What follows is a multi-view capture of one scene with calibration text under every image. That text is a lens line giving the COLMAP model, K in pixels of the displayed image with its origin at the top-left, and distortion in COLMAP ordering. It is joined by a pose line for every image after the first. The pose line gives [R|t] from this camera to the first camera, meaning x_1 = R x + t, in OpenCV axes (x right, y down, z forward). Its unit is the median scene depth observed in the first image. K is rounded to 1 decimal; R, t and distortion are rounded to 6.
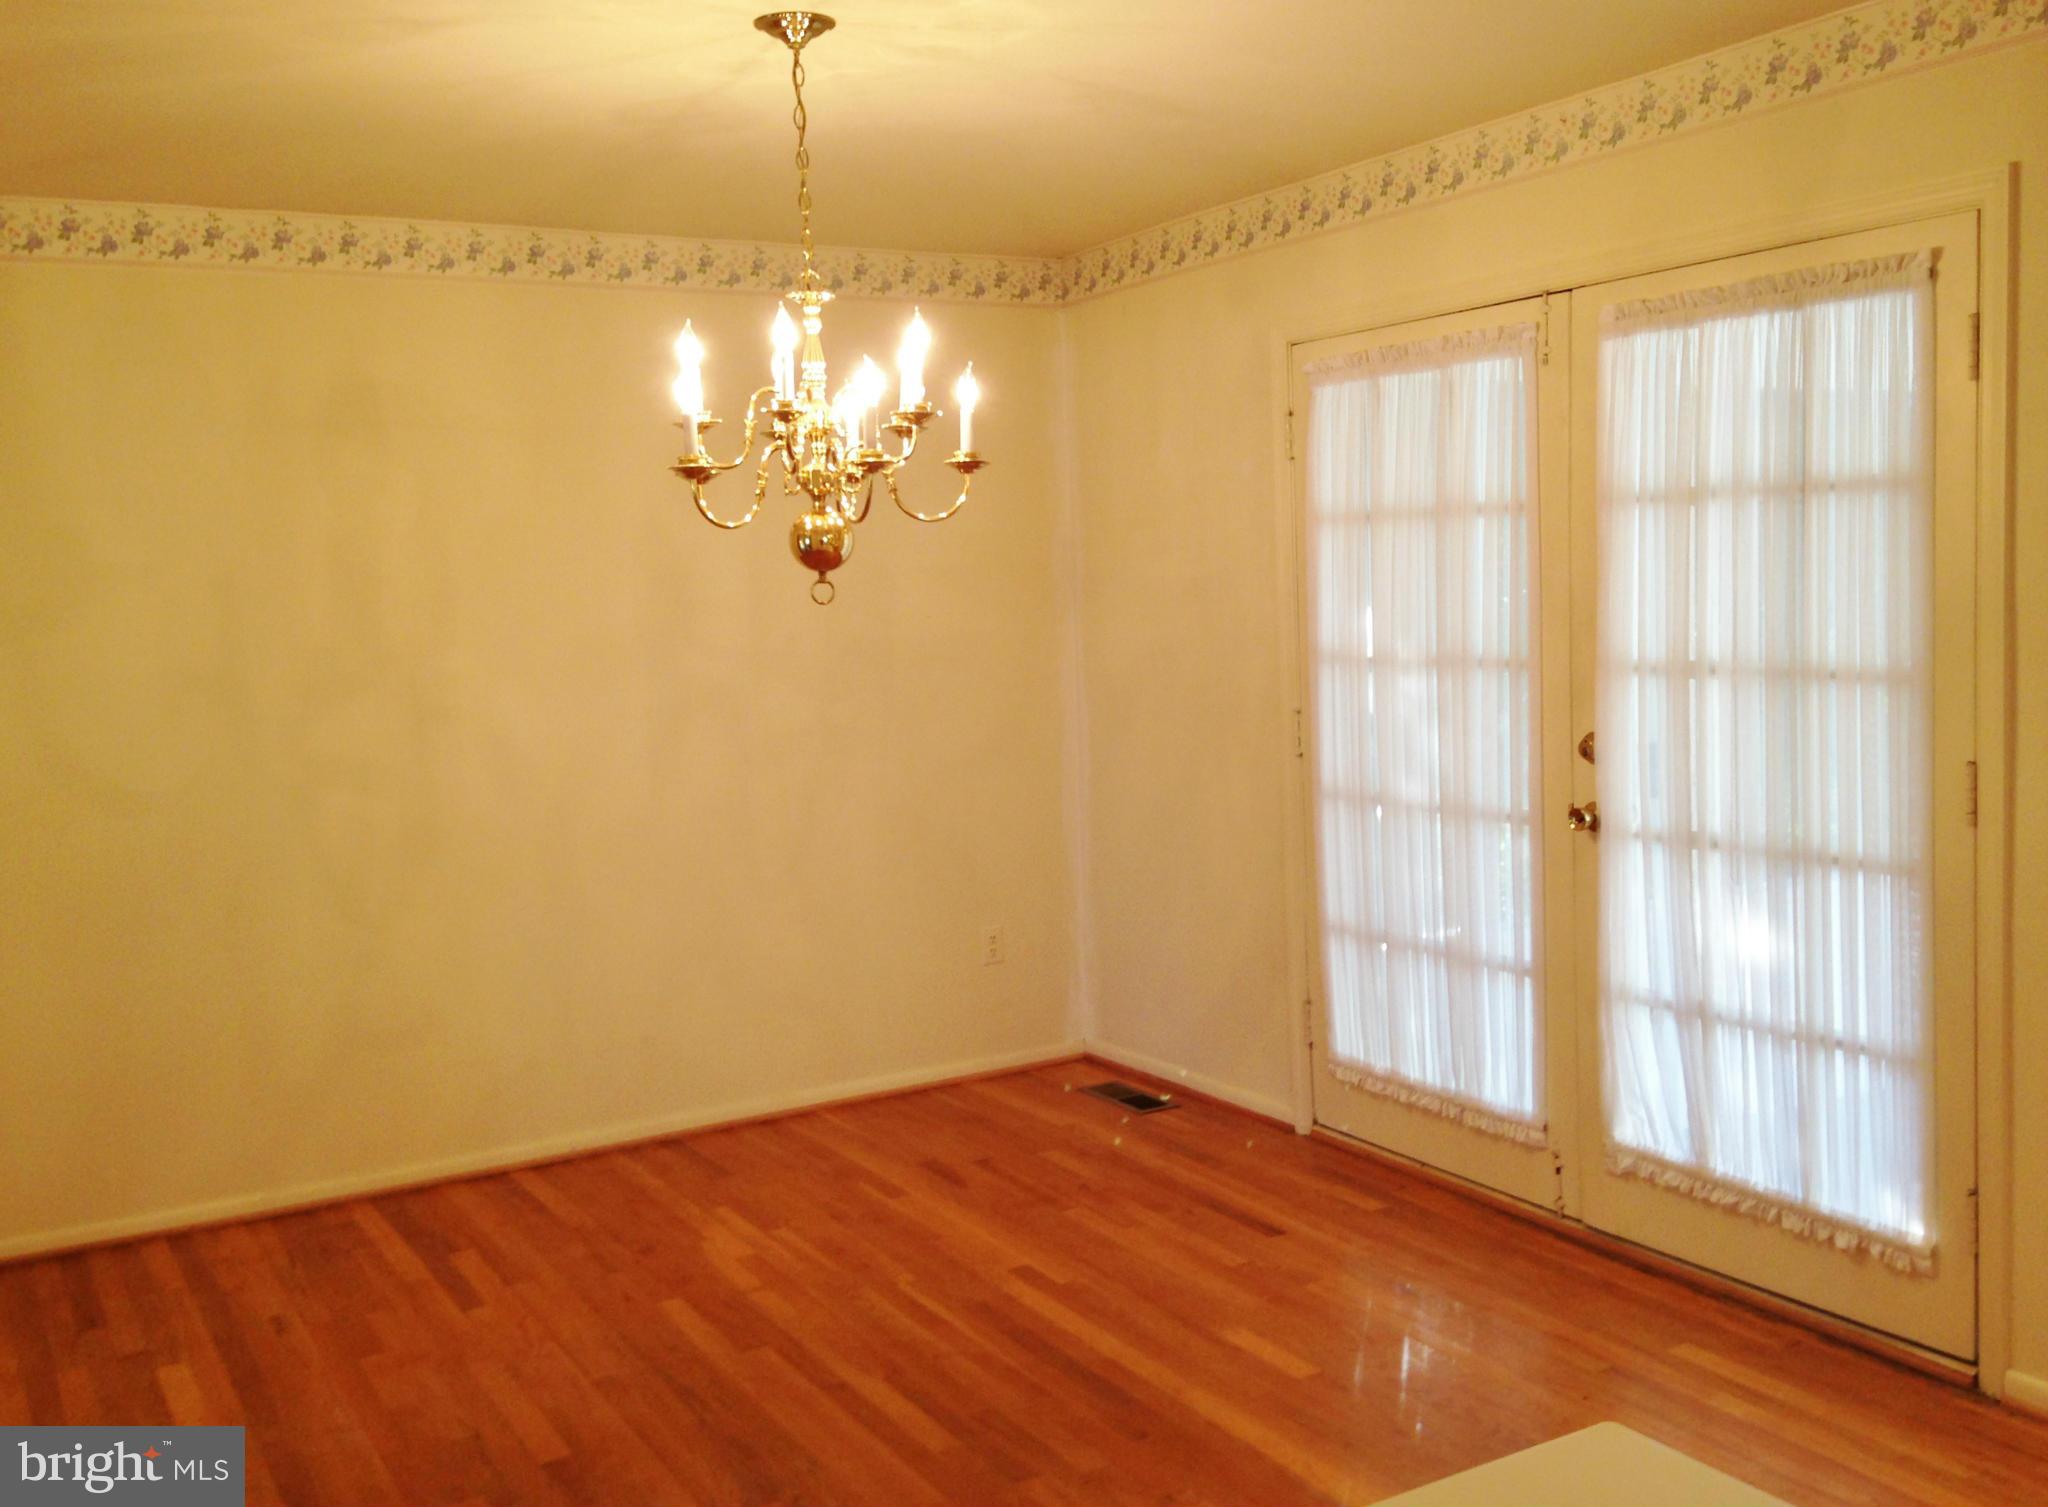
lens RADIAL K [[1909.4, 0, 1013.6], [0, 1909.4, 751.9], [0, 0, 1]] dist [0.167439, -0.255505]
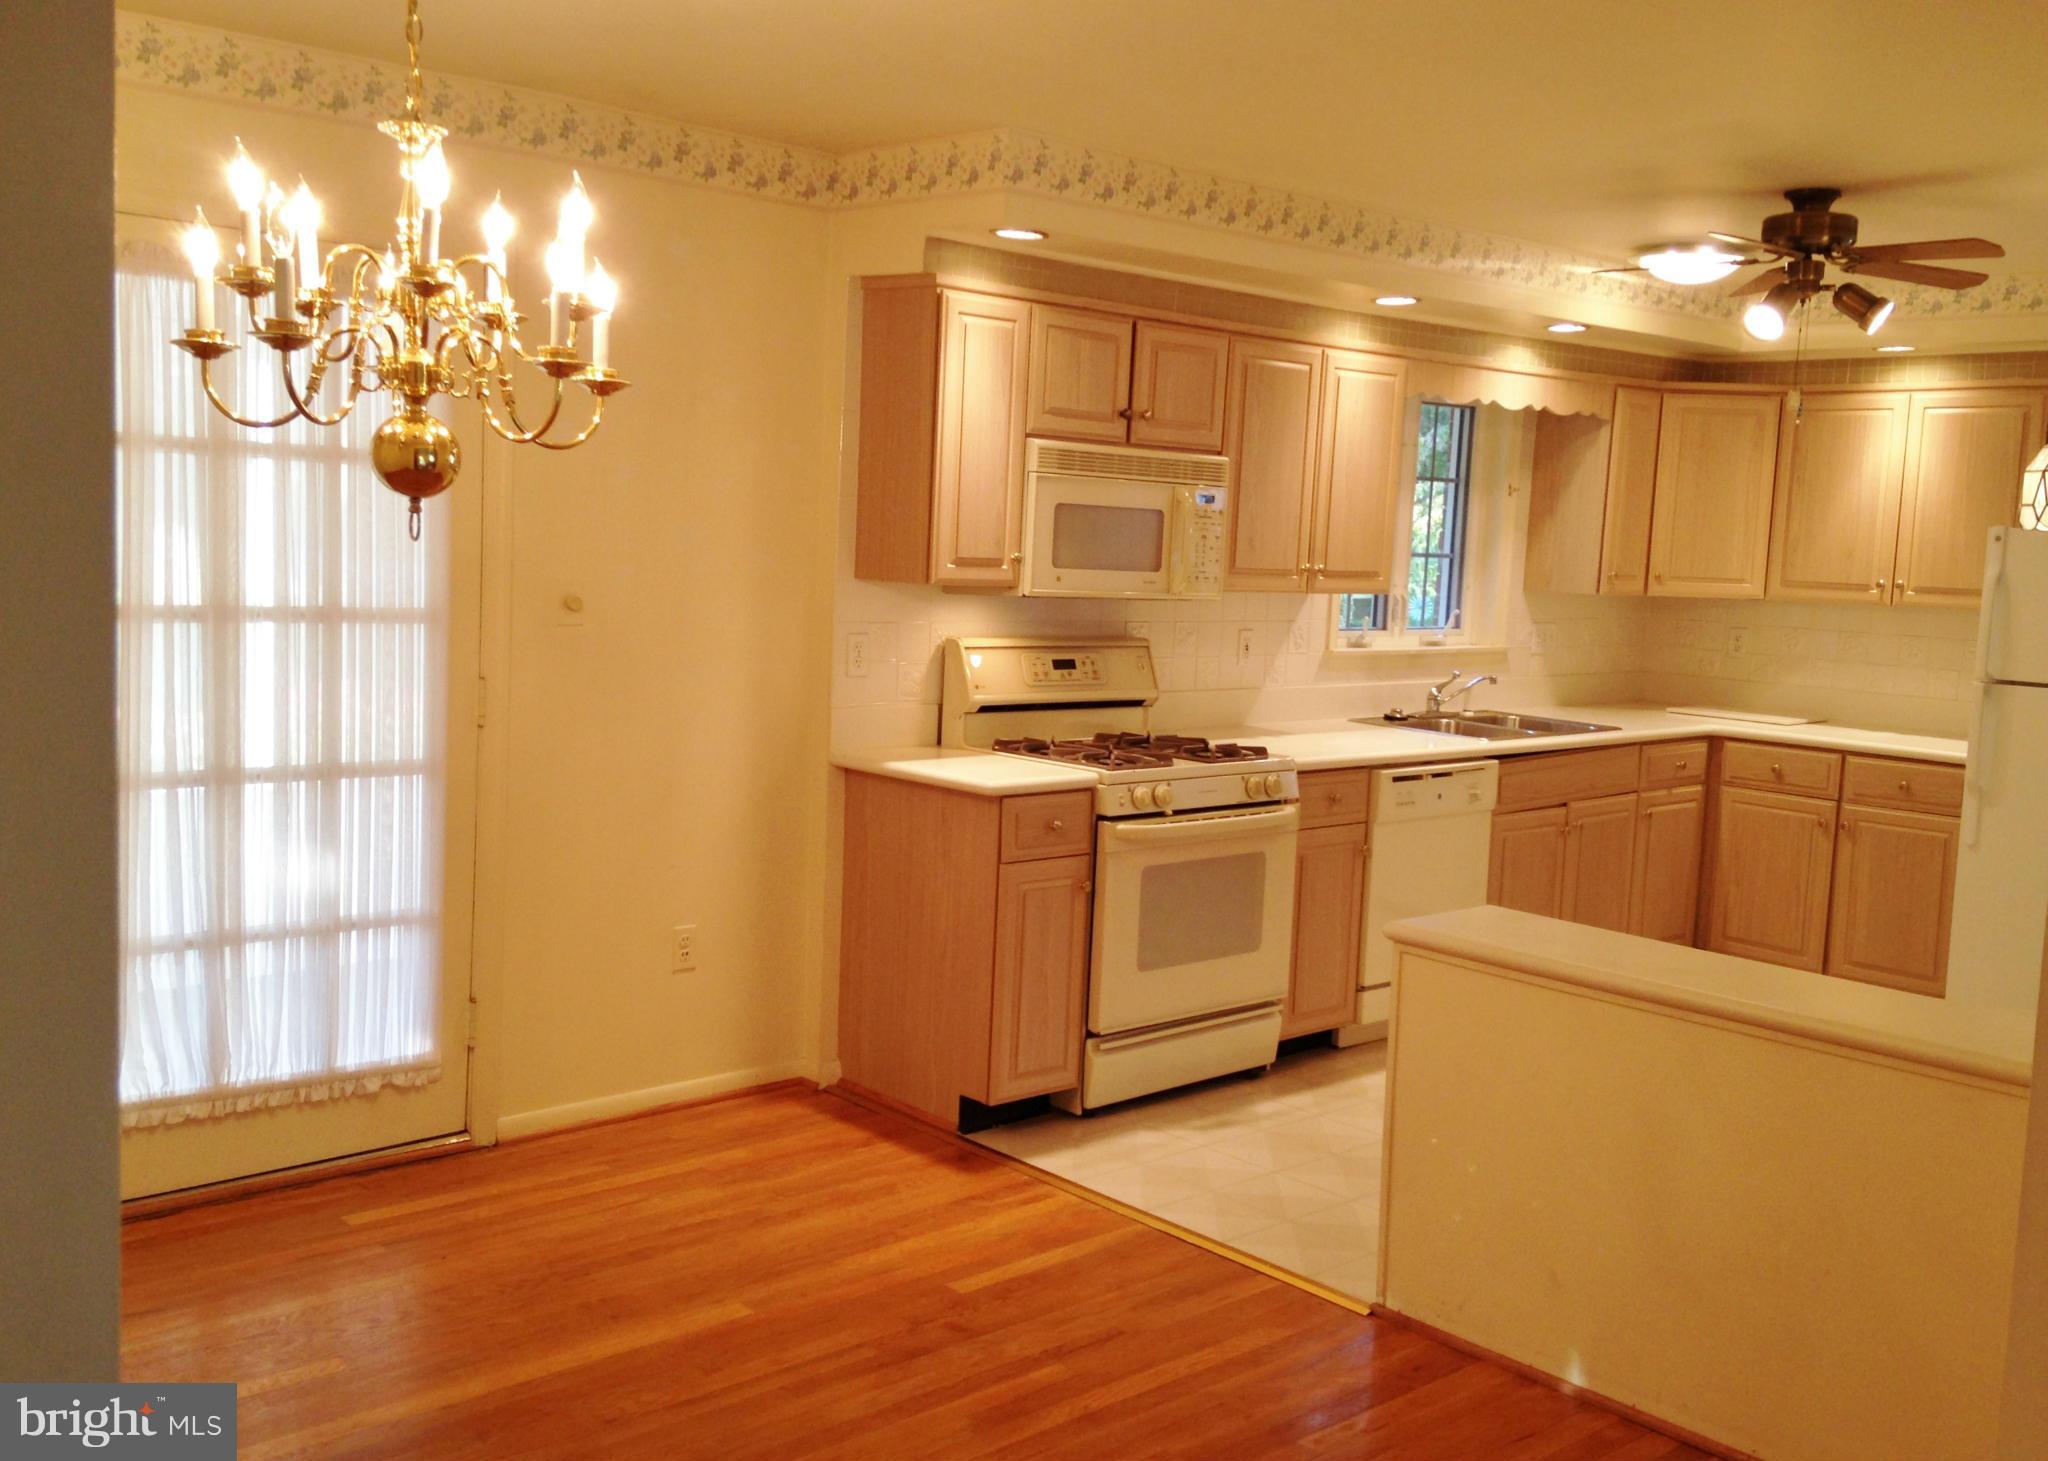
lens RADIAL K [[1972.7, 0, 1026.0], [0, 1972.7, 722.6], [0, 0, 1]] dist [0.207647, -0.367068]
pose [[-0.223885, -0.067479, 0.972277, -0.788407], [0.055126, 0.995126, 0.081759, -0.047751], [-0.973055, 0.071902, -0.219074, 0.792303]]
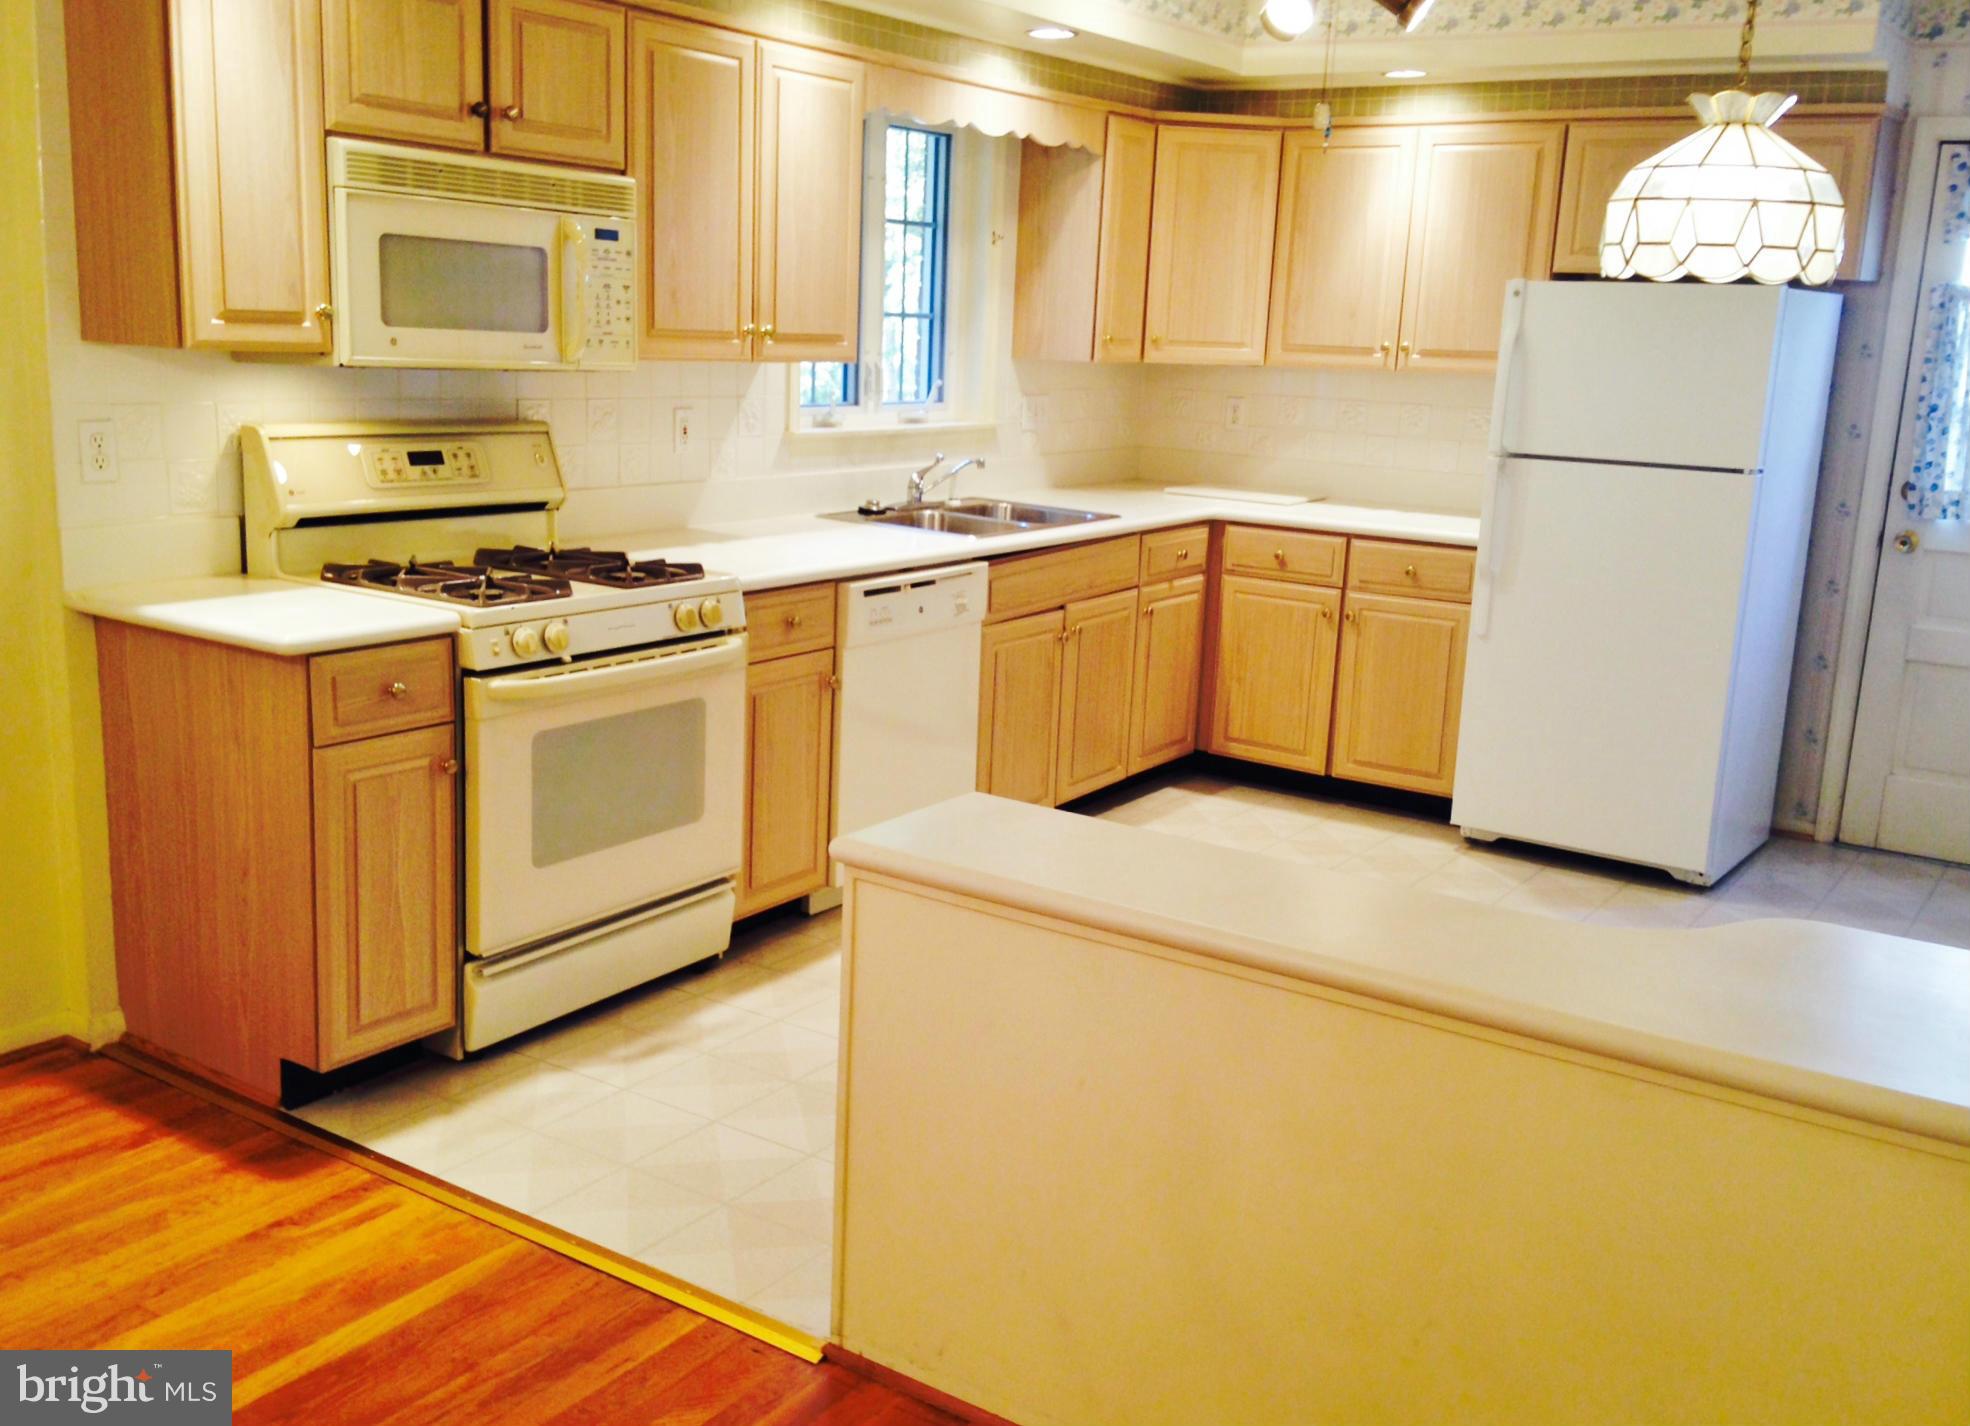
lens RADIAL K [[1894.6, 0, 985.0], [0, 1894.6, 713.0], [0, 0, 1]] dist [0.219389, -0.417773]
pose [[-0.438877, -0.165564, 0.883162, -0.483028], [0.058008, 0.975607, 0.211720, -0.040294], [-0.896673, 0.144149, -0.418568, 0.635236]]
